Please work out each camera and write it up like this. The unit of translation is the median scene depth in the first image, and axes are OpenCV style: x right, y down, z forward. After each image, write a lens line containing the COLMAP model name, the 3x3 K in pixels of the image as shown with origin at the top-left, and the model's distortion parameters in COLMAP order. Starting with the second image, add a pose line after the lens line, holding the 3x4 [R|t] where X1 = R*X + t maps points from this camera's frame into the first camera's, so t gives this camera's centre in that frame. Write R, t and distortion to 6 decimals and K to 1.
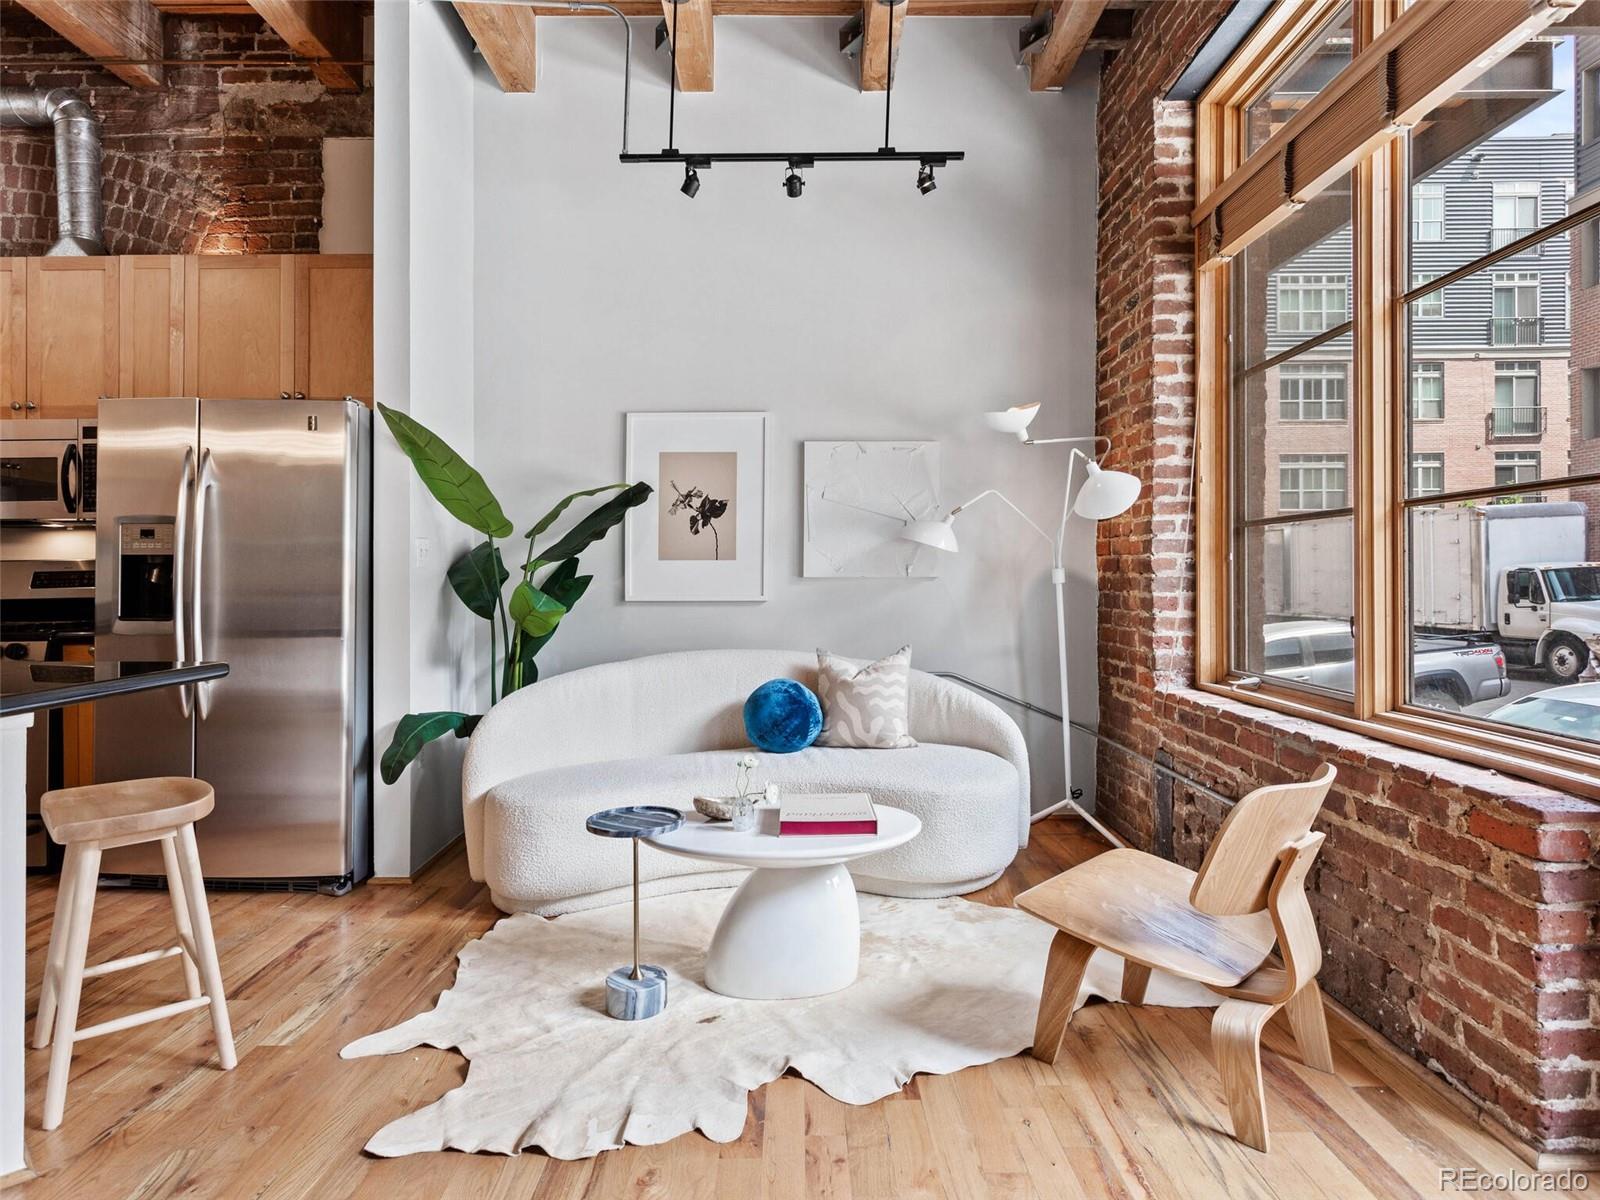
lens RADIAL K [[890.8, 0, 778.4], [0, 890.8, 577.6], [0, 0, 1]] dist [-0.002956, 0.003109]
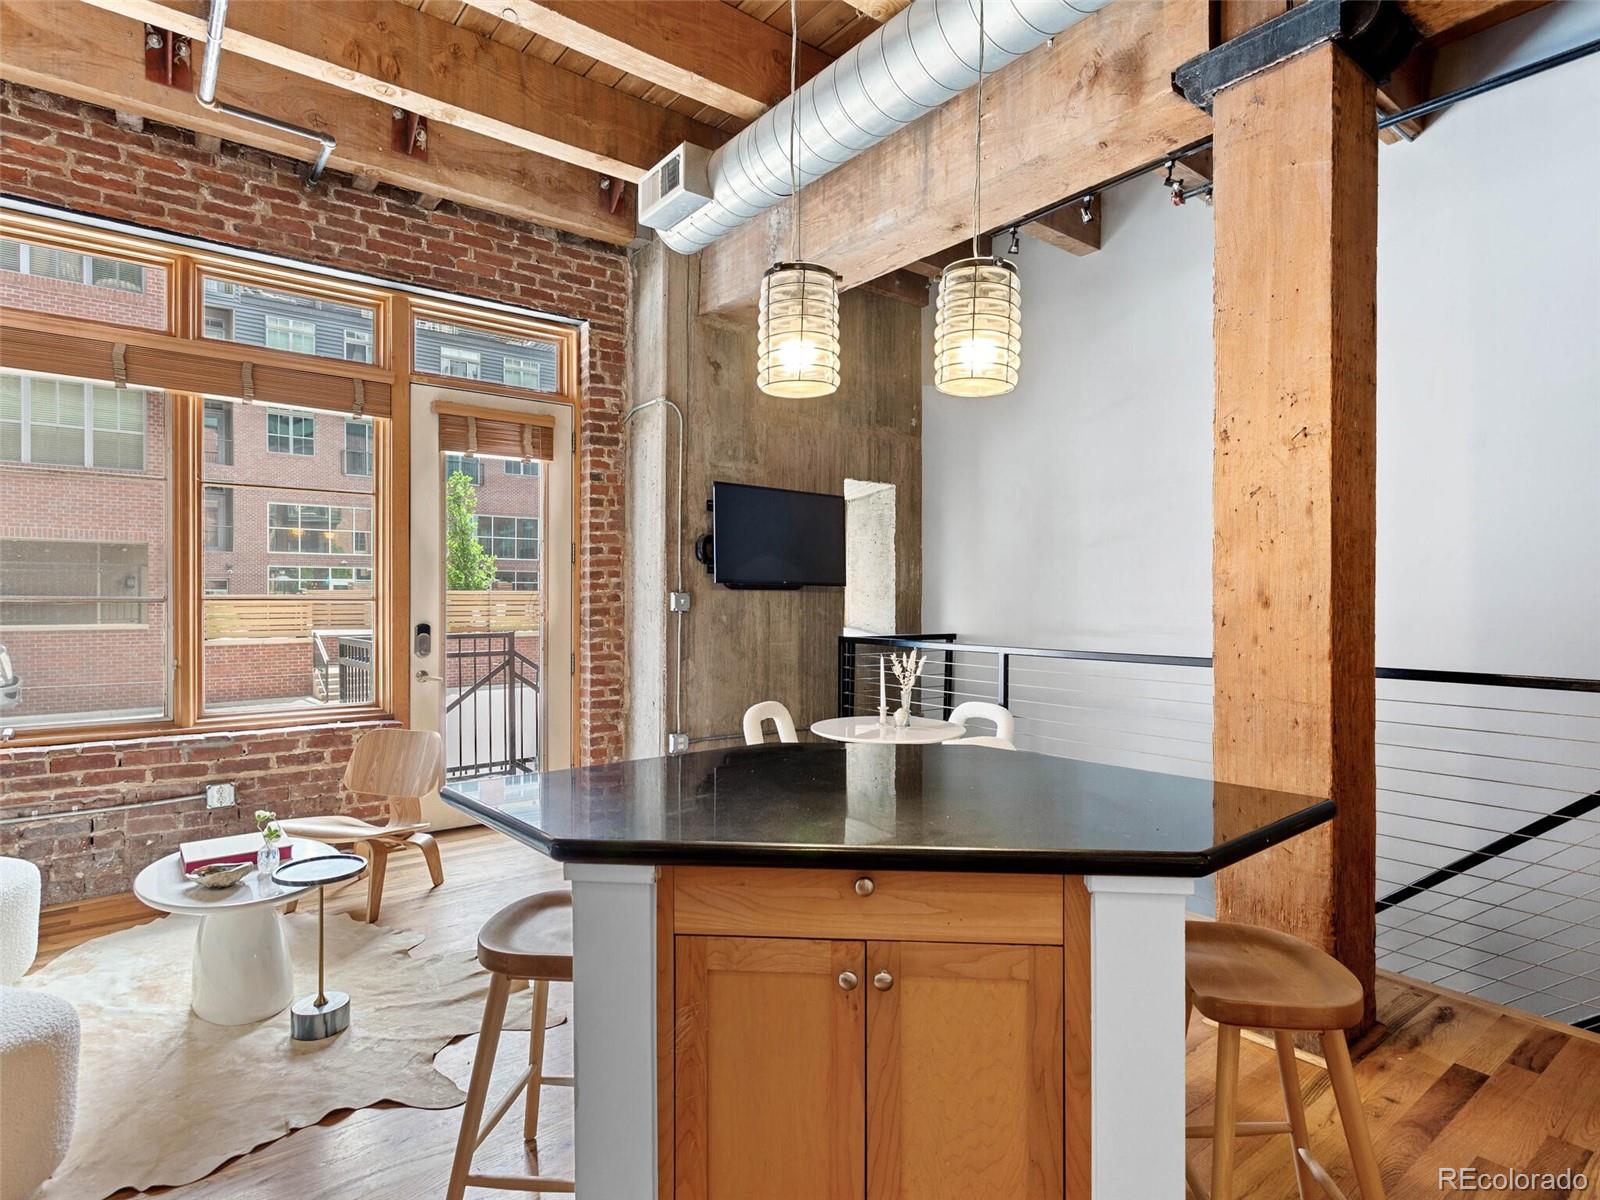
lens RADIAL K [[874.9, 0, 810.5], [0, 874.9, 594.3], [0, 0, 1]] dist [0.002909, 0.000777]
pose [[-0.641393, 0.009350, 0.767156, -0.990855], [0.000124, 0.999927, -0.012084, -0.051600], [-0.767213, -0.007656, -0.641347, 0.846805]]
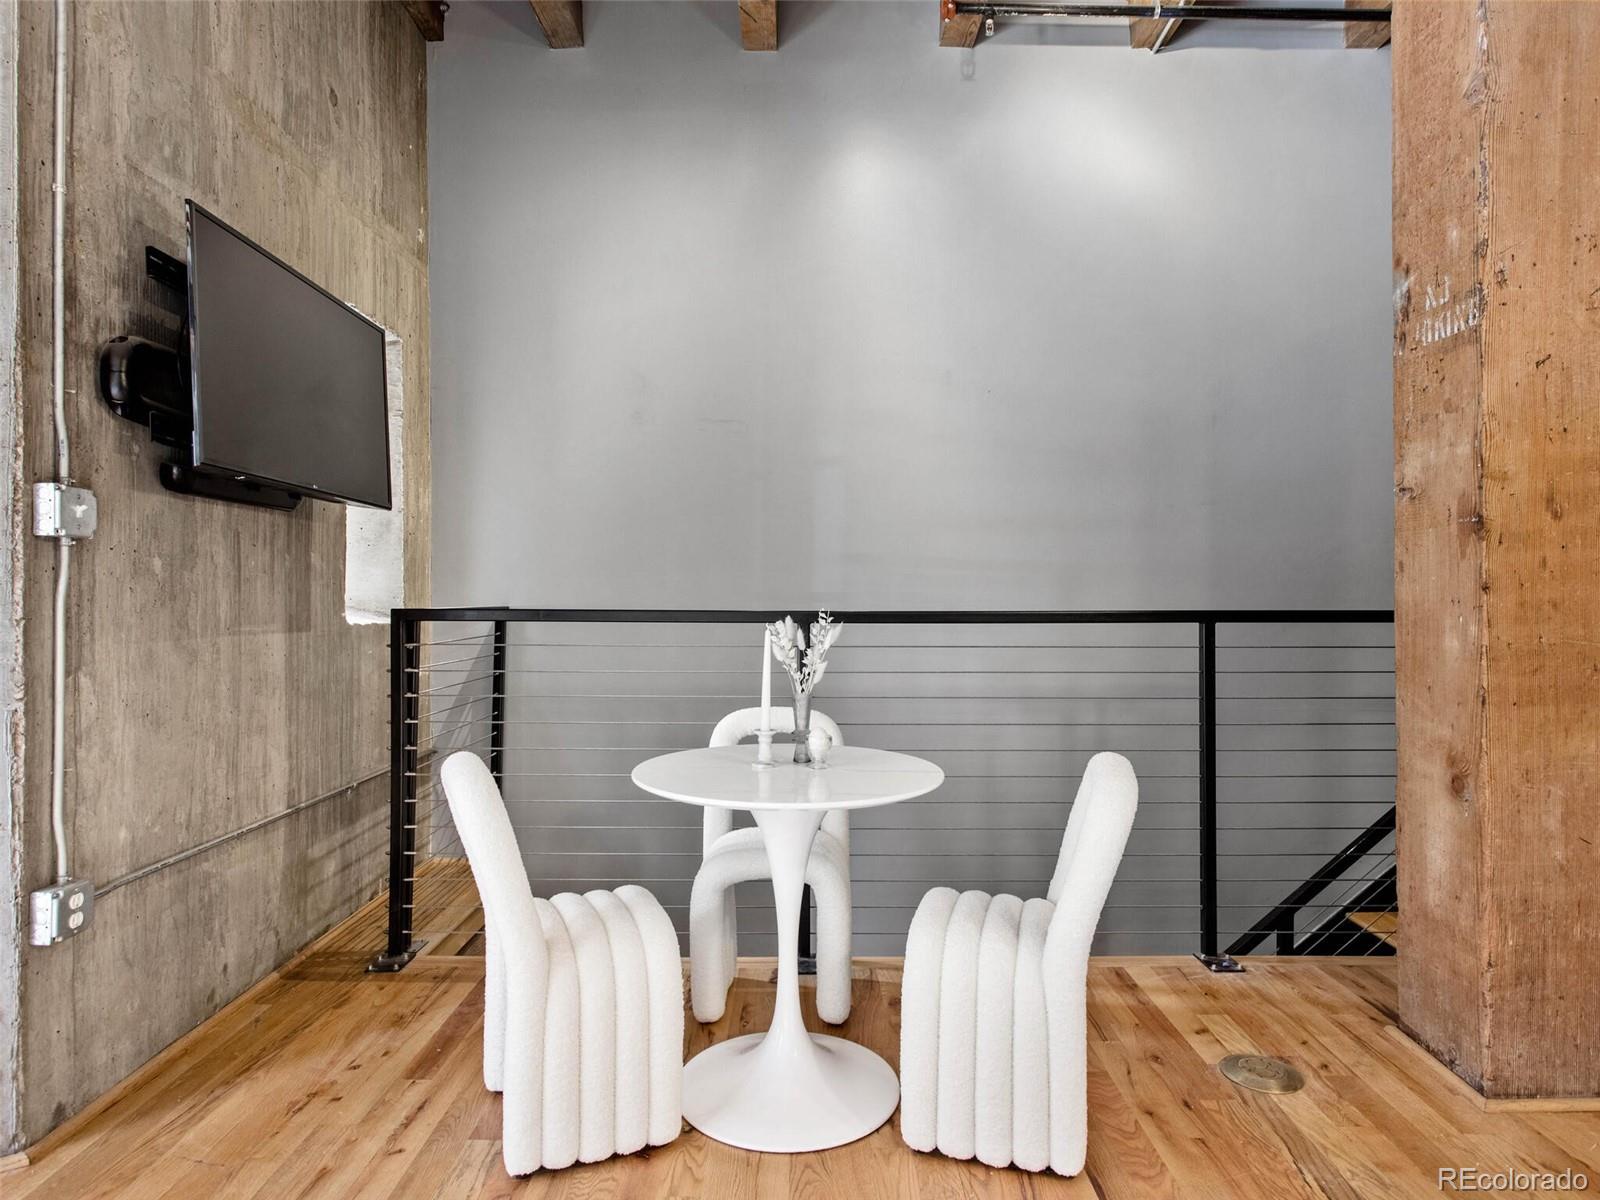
lens RADIAL K [[954.5, 0, 808.0], [0, 954.5, 593.4], [0, 0, 1]] dist [0.000512, 0.001090]
pose [[-0.999601, 0.008319, -0.026988, -0.156346], [0.008379, 0.999963, -0.002087, -0.003732], [0.026970, -0.002312, -0.999634, 0.653905]]
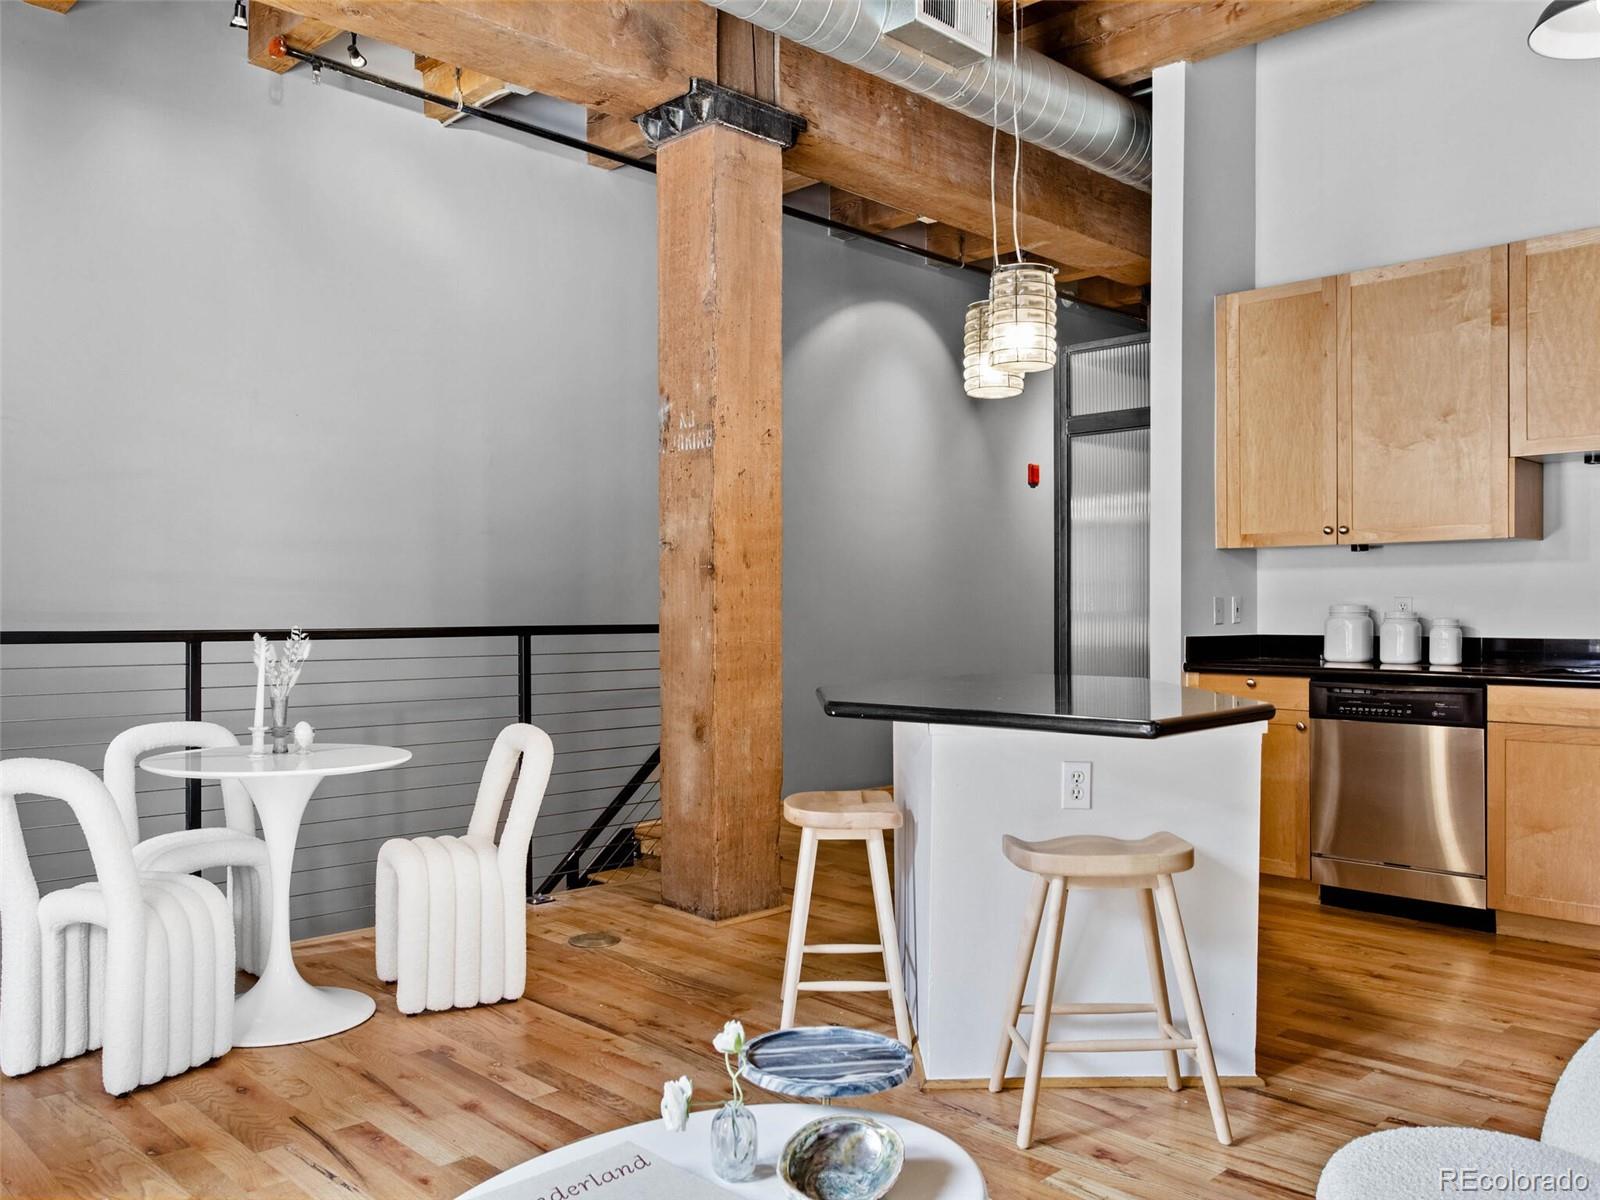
lens RADIAL K [[1267.7, 0, 800.0], [0, 1267.7, 600.0], [0, 0, 1]] dist [-0.003180, 0.000867]
pose [[-0.696867, 0.004161, -0.717188, 0.287045], [0.008255, 0.999963, -0.002221, -0.010838], [0.717153, -0.007468, -0.696876, 1.045492]]
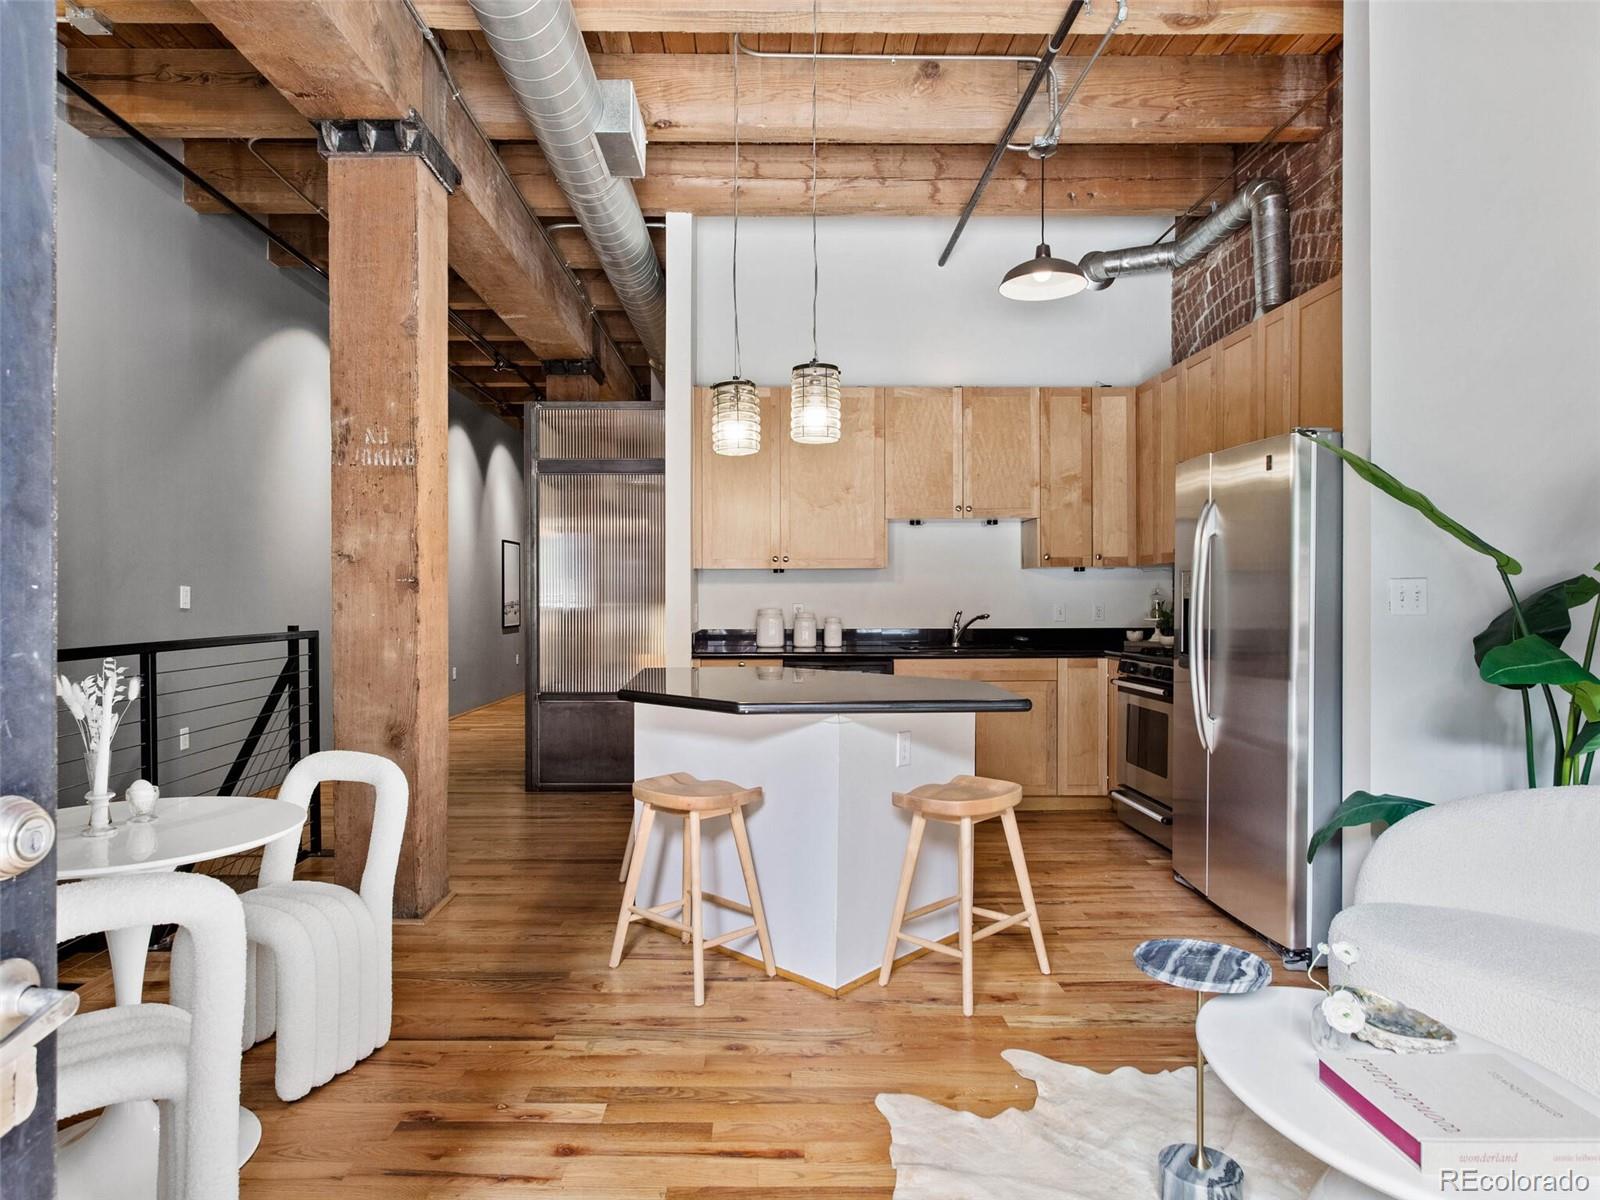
lens RADIAL K [[951.4, 0, 769.1], [0, 951.4, 601.4], [0, 0, 1]] dist [-0.007086, -0.001471]
pose [[0.018908, 0.014157, -0.999721, 0.446307], [0.004488, 0.999888, 0.014245, -0.040055], [0.999811, -0.004756, 0.018843, 0.414844]]
